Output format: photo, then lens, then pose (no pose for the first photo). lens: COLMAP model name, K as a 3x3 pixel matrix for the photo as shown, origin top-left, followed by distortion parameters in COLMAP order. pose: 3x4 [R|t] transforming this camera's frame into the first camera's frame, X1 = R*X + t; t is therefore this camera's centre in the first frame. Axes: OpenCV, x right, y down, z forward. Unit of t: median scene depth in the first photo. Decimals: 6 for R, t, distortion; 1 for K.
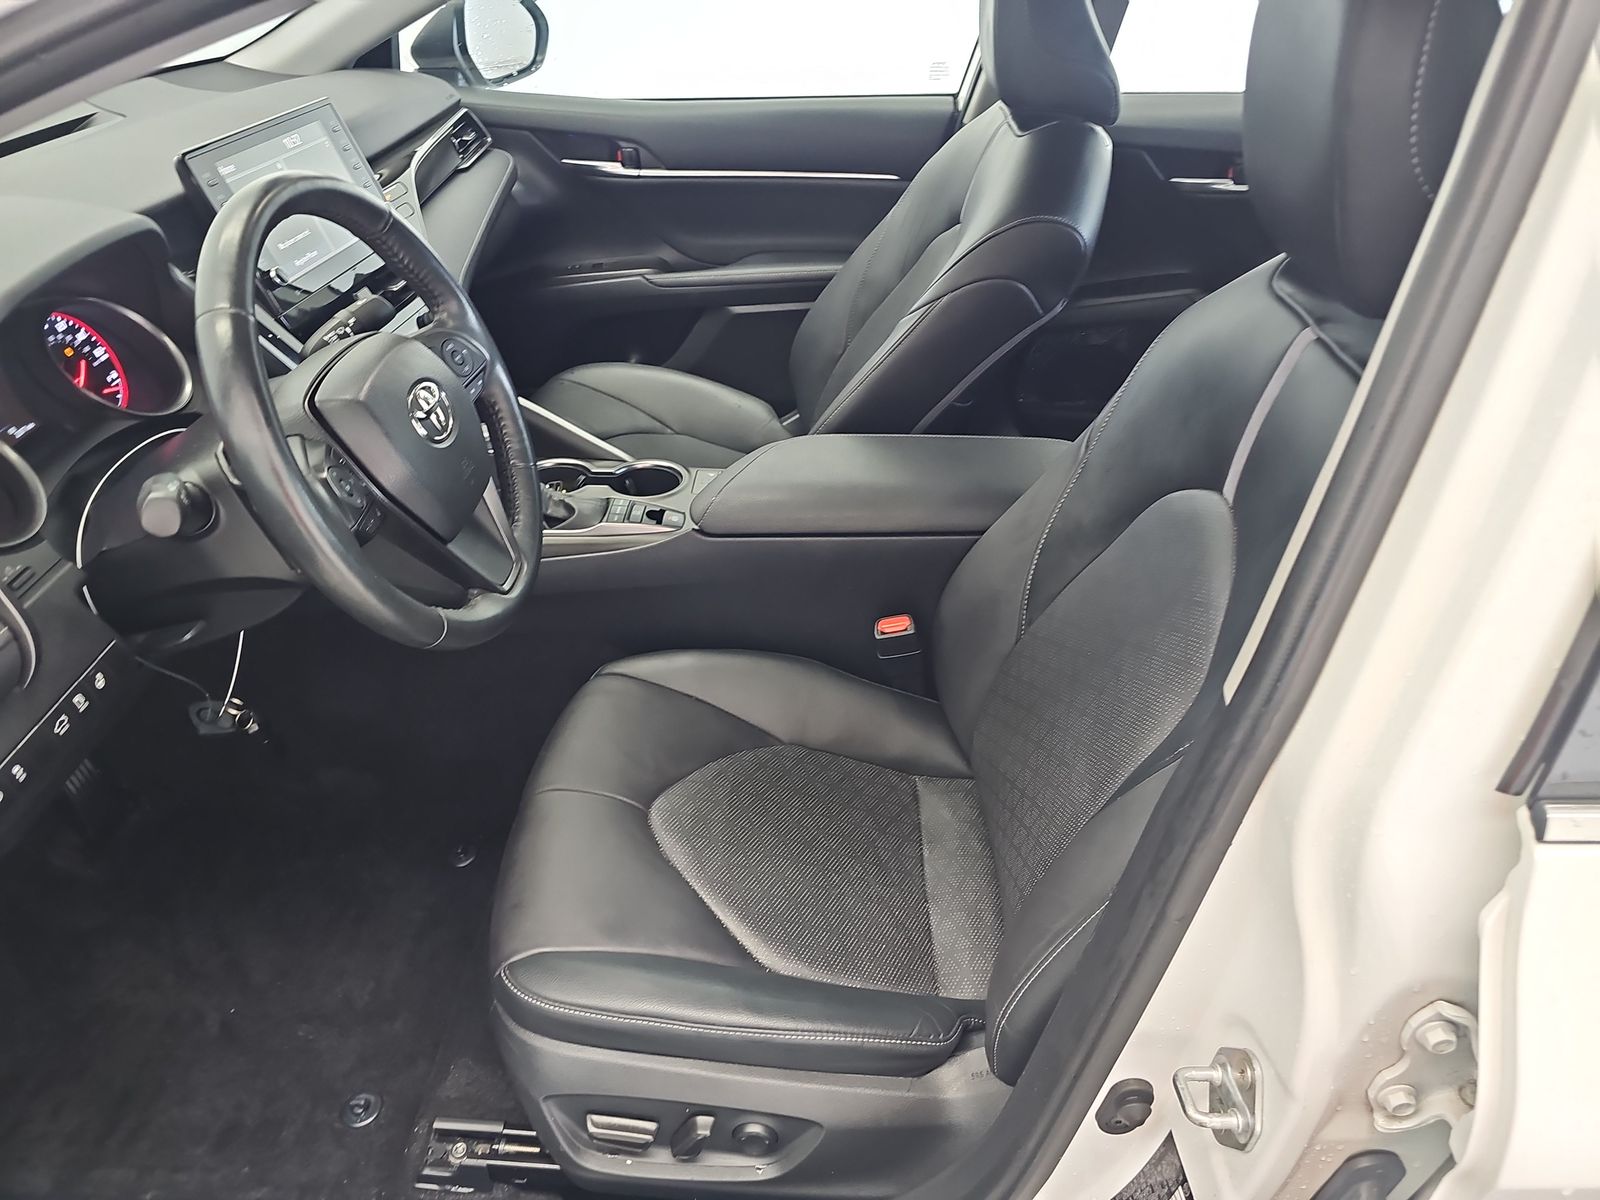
lens RADIAL K [[1031.8, 0, 812.9], [0, 1031.8, 638.0], [0, 0, 1]] dist [0.026247, -0.019196]
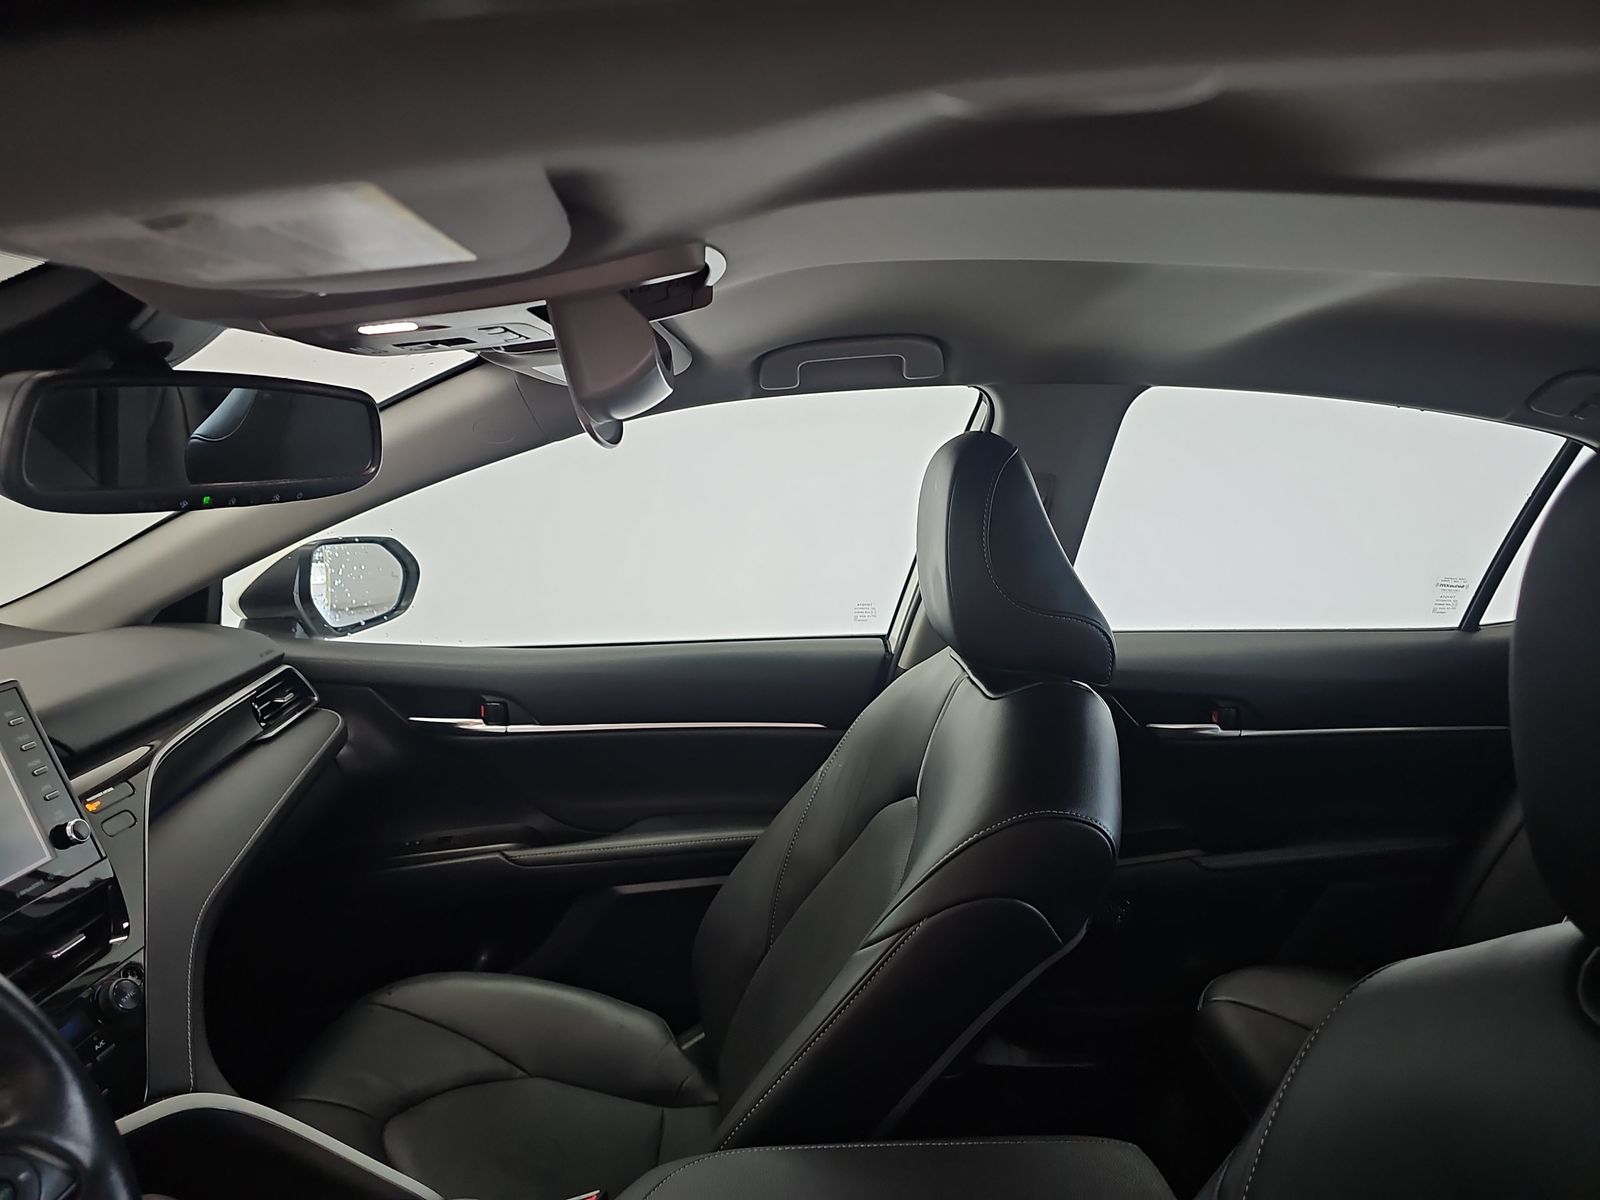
lens RADIAL K [[1031.8, 0, 812.9], [0, 1031.8, 638.0], [0, 0, 1]] dist [0.026247, -0.019196]
pose [[0.995893, -0.018195, 0.088688, 0.000408], [0.054806, 0.900873, -0.430609, -0.153906], [-0.072062, 0.433701, 0.898171, 0.229982]]
